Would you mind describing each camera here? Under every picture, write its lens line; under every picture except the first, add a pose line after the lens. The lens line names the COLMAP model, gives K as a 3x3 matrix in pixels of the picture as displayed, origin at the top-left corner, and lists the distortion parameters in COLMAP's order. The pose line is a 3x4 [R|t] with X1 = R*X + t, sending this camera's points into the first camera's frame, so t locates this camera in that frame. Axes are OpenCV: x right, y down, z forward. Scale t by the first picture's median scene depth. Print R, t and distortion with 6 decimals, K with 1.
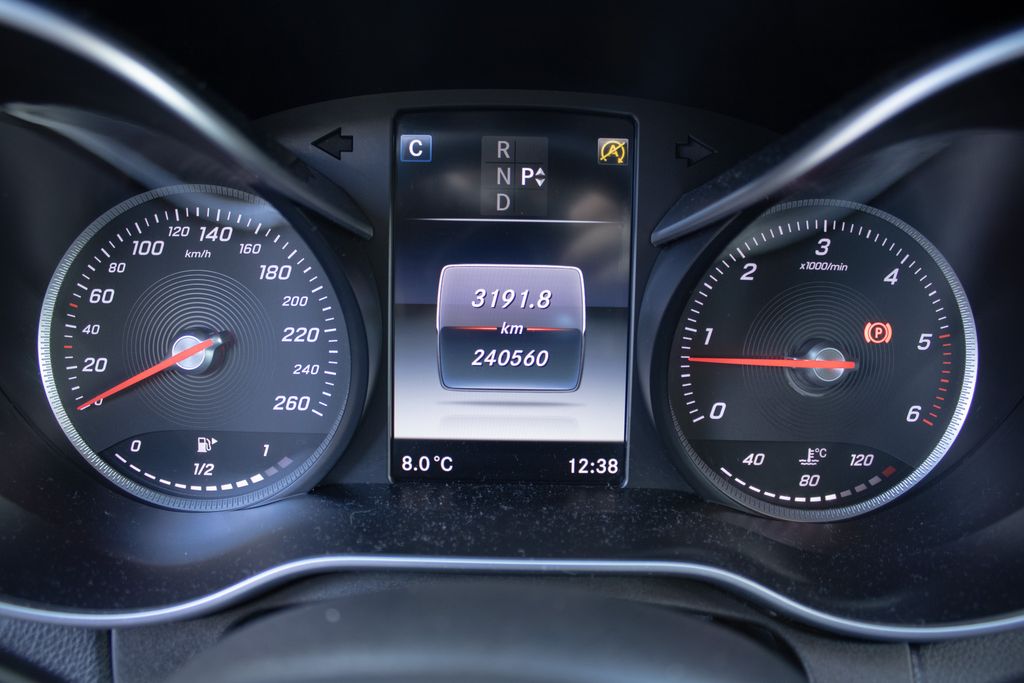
lens RADIAL K [[846.8, 0, 511.4], [0, 846.8, 334.9], [0, 0, 1]] dist [-0.167563, 0.136602]
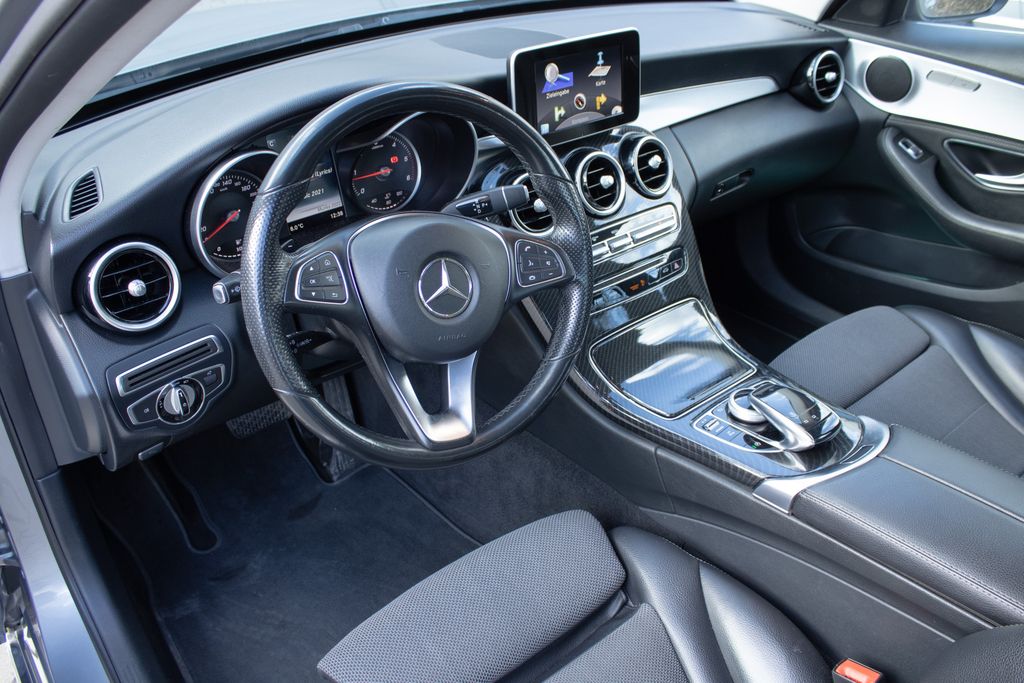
lens RADIAL K [[846.8, 0, 509.0], [0, 846.8, 340.4], [0, 0, 1]] dist [-0.167563, 0.136602]
pose [[0.782676, -0.361633, 0.506597, -1.411196], [0.230481, 0.924432, 0.303816, -0.286616], [-0.578184, -0.121028, 0.806880, -2.546255]]
